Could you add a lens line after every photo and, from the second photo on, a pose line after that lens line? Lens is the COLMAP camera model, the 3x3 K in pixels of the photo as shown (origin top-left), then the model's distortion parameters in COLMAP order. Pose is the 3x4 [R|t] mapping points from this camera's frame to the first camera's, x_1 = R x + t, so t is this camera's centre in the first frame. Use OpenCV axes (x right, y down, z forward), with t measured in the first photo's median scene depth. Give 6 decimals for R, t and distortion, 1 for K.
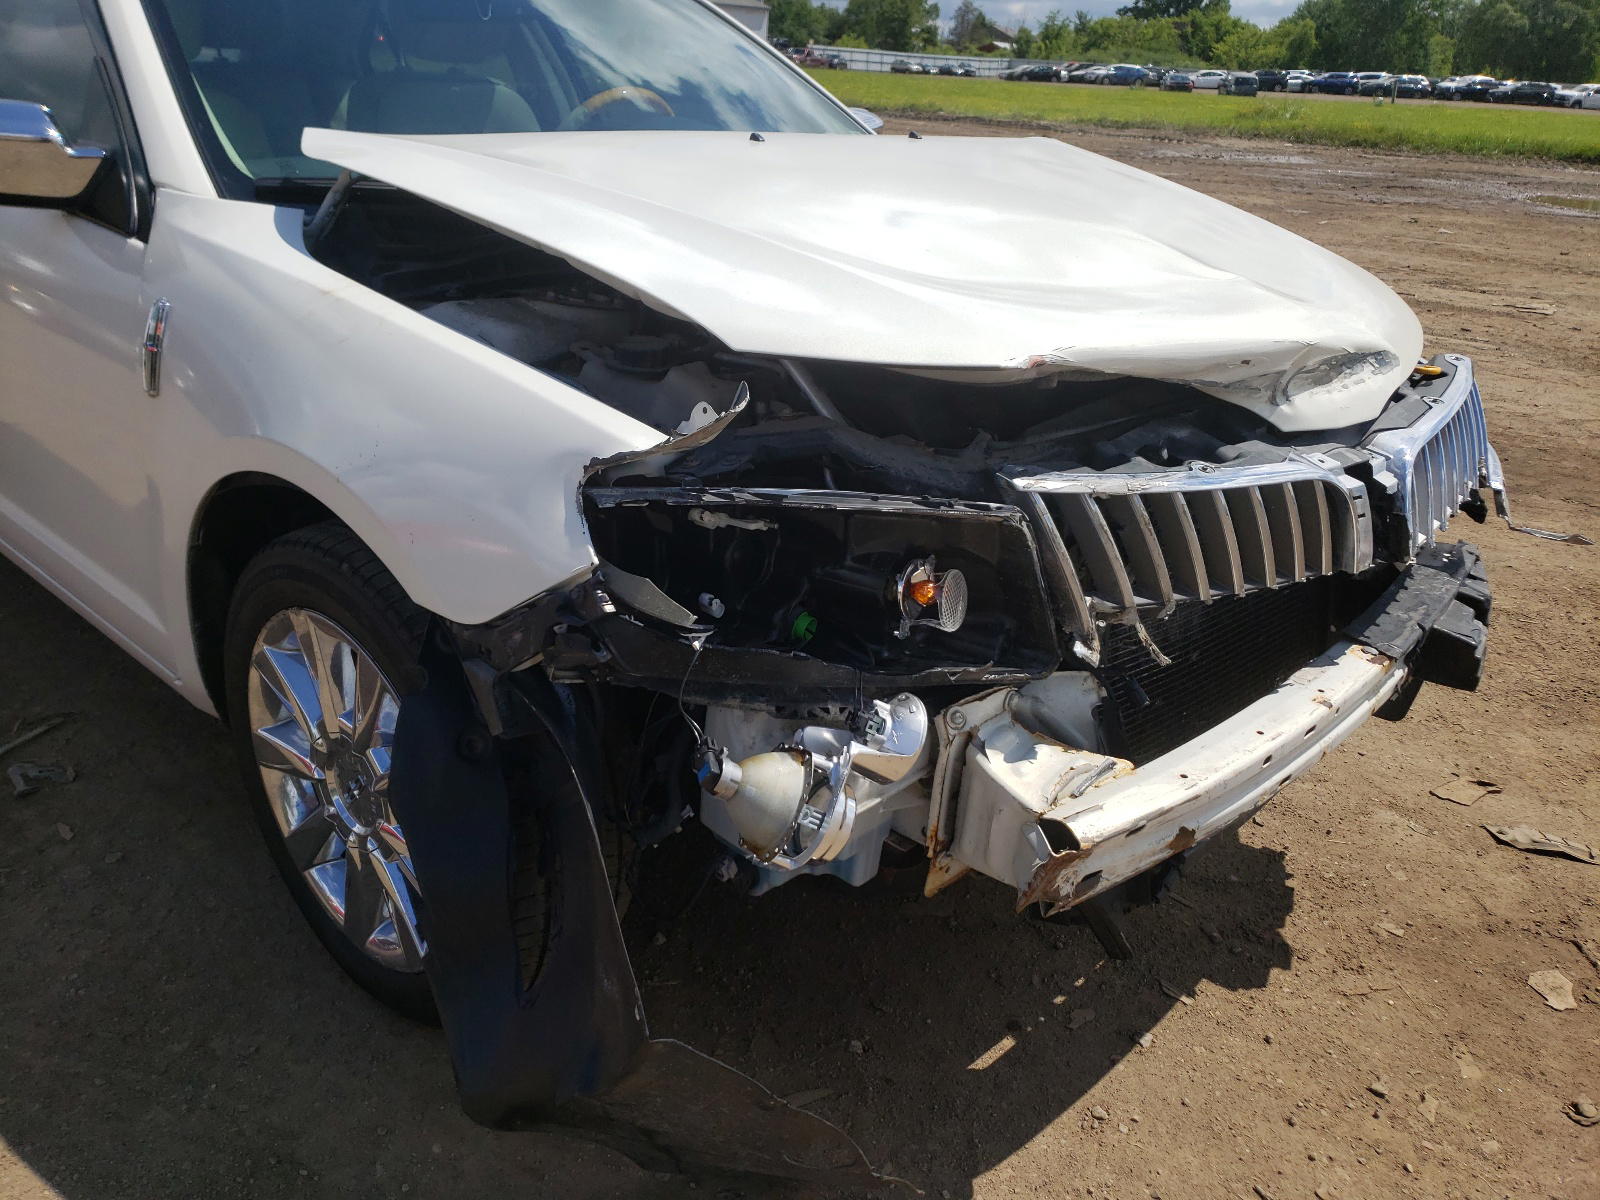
lens RADIAL K [[1224.6, 0, 786.2], [0, 1224.6, 613.3], [0, 0, 1]] dist [0.011084, -0.009978]
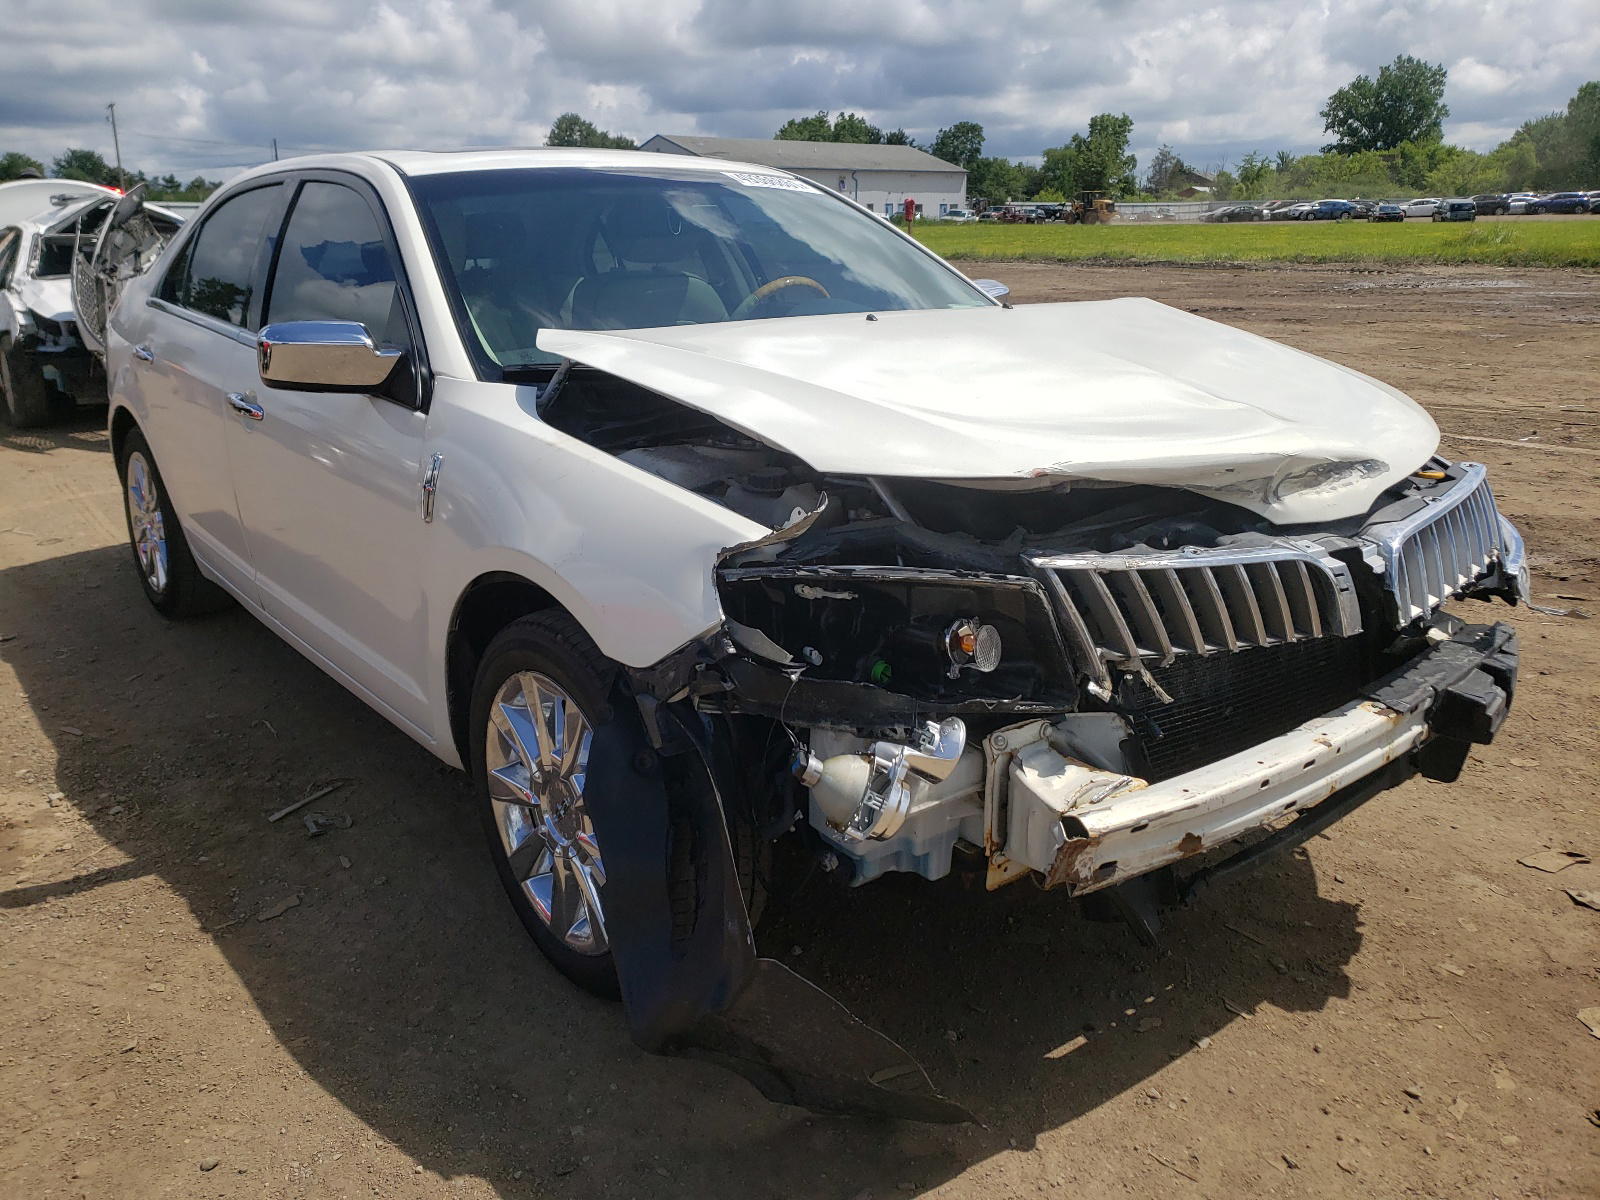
lens RADIAL K [[1224.6, 0, 807.3], [0, 1224.6, 594.1], [0, 0, 1]] dist [0.011084, -0.009978]
pose [[0.988684, -0.018682, -0.148845, 0.110276], [-0.000766, 0.991573, -0.129547, 0.081652], [0.150011, 0.128195, 0.980338, -0.280766]]
